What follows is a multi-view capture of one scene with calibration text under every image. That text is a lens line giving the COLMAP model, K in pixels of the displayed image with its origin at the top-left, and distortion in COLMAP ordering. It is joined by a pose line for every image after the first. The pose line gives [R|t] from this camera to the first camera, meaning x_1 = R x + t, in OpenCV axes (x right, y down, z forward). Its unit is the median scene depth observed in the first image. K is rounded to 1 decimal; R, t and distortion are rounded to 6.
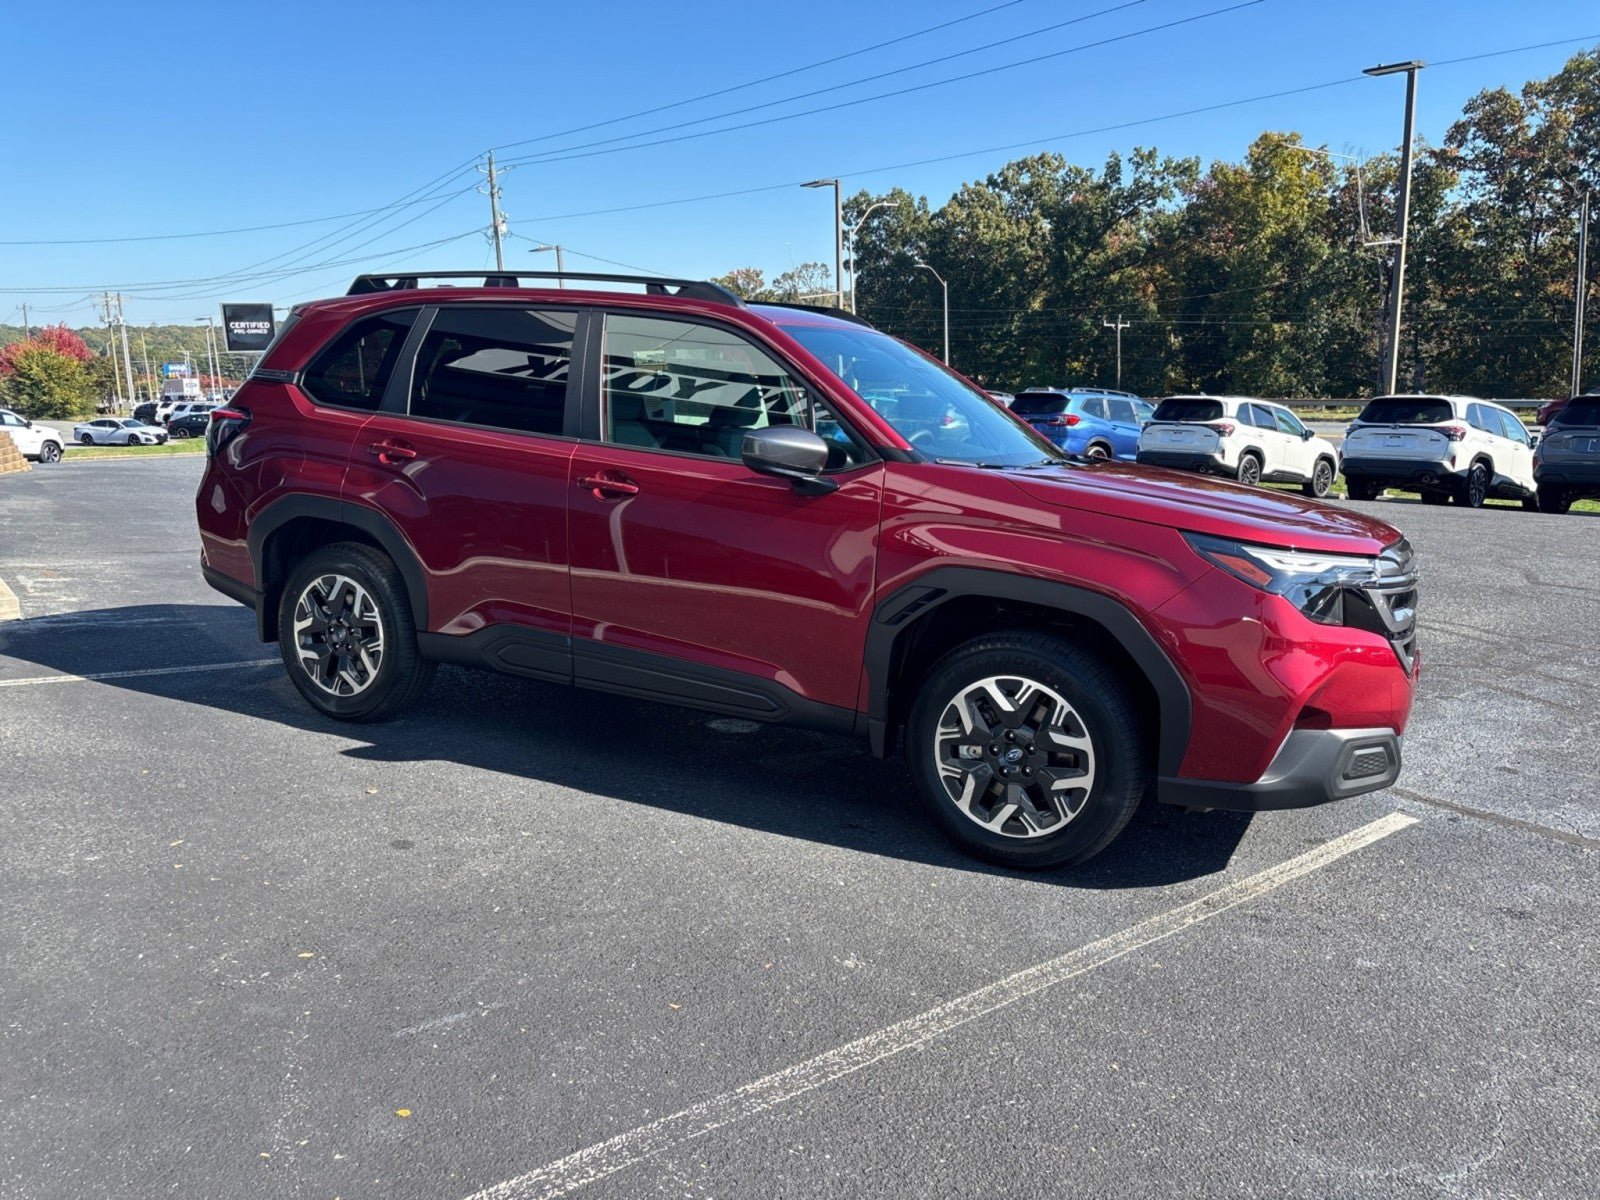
lens RADIAL K [[1207.6, 0, 812.9], [0, 1207.6, 593.5], [0, 0, 1]] dist [0.052285, -0.052378]
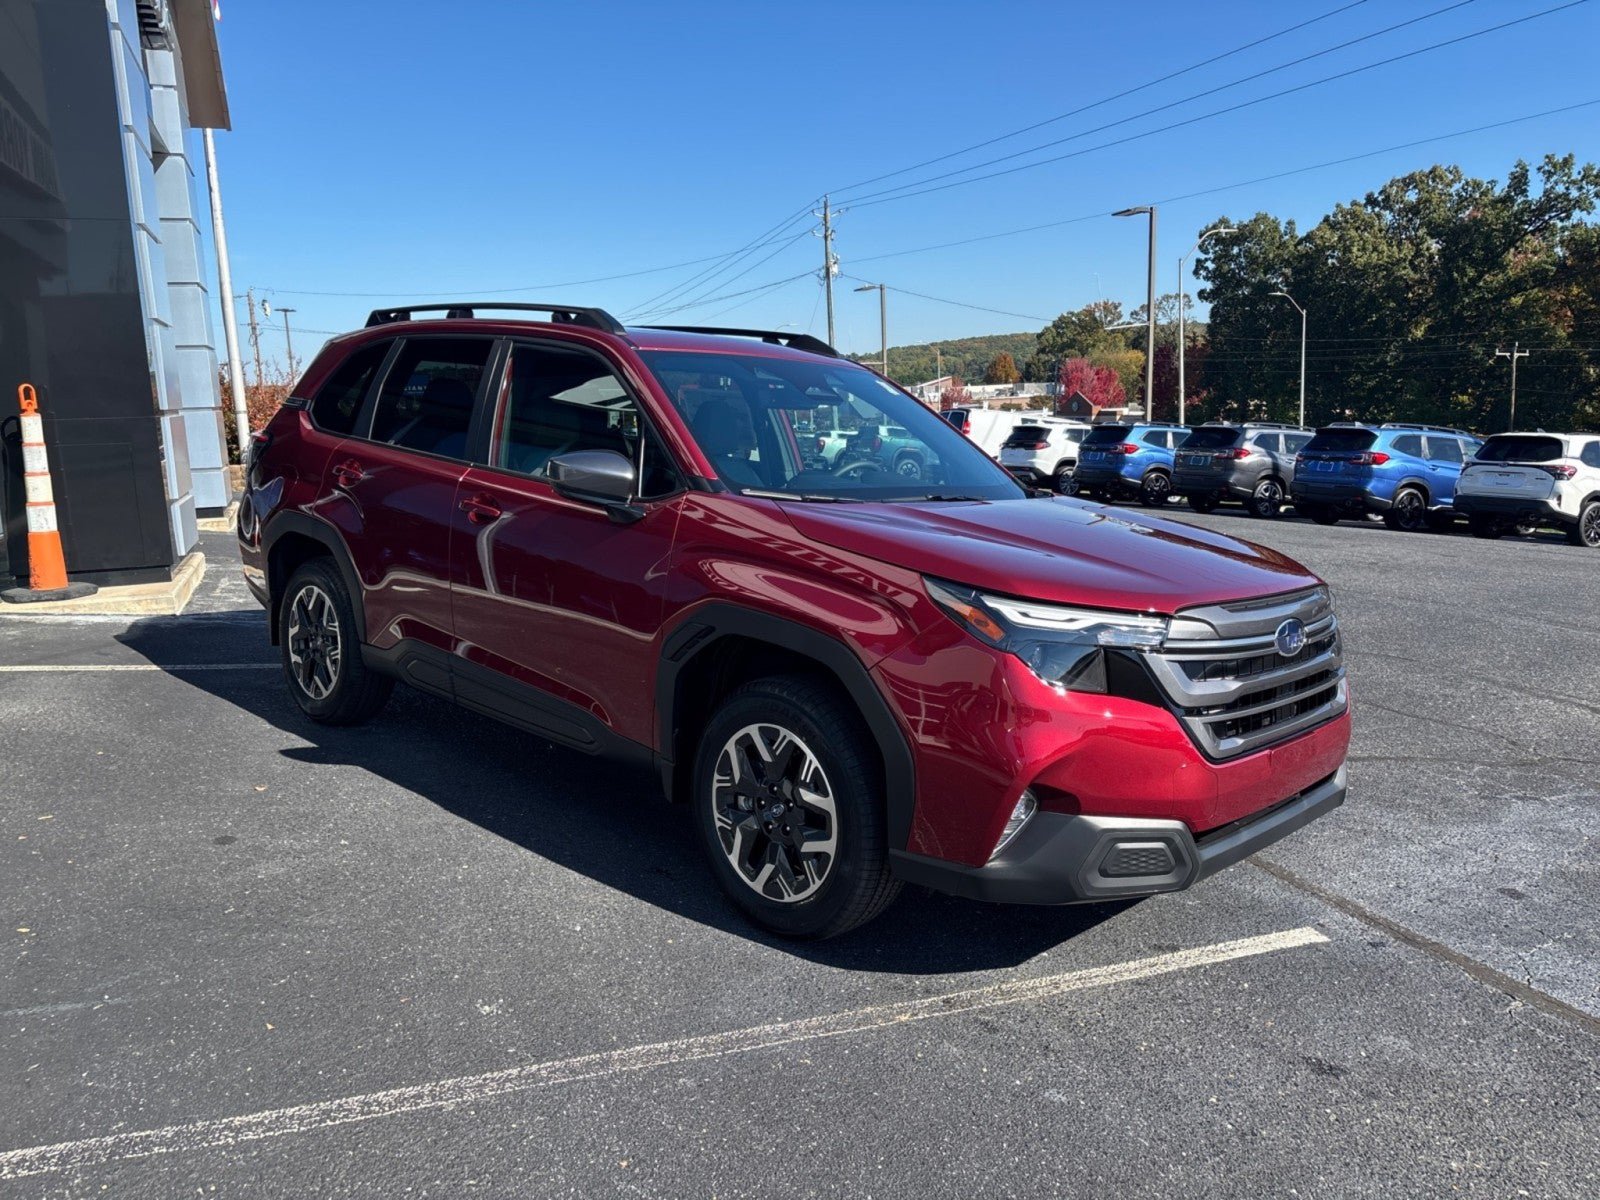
lens RADIAL K [[1207.6, 0, 808.0], [0, 1207.6, 594.7], [0, 0, 1]] dist [0.052285, -0.052378]
pose [[0.957791, 0.046412, -0.283695, 0.365273], [-0.054057, 0.998354, -0.019174, -0.011835], [0.282338, 0.033701, 0.958723, 0.097168]]
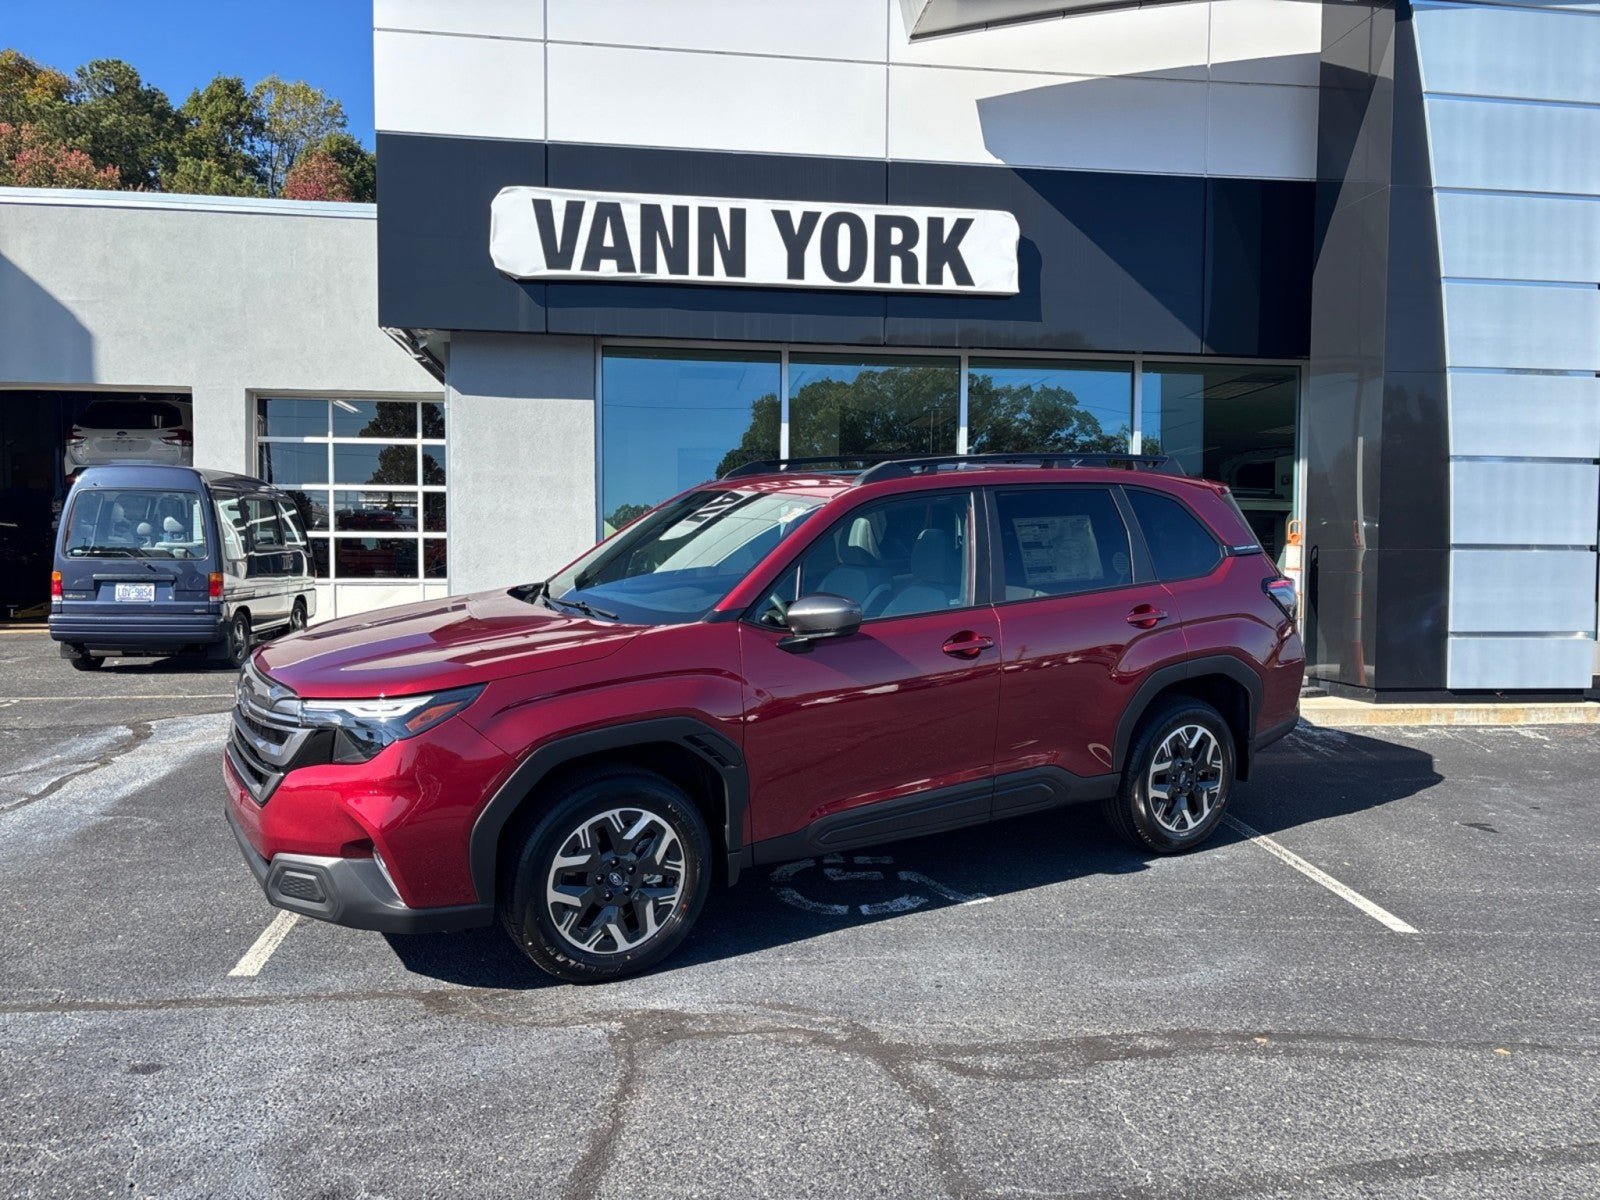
lens RADIAL K [[1207.6, 0, 799.4], [0, 1207.6, 615.0], [0, 0, 1]] dist [0.052285, -0.052378]
pose [[-0.526582, 0.058370, -0.848118, 1.019423], [-0.165460, 0.971525, 0.169595, -0.318740], [0.833867, 0.229636, -0.501930, 1.722872]]
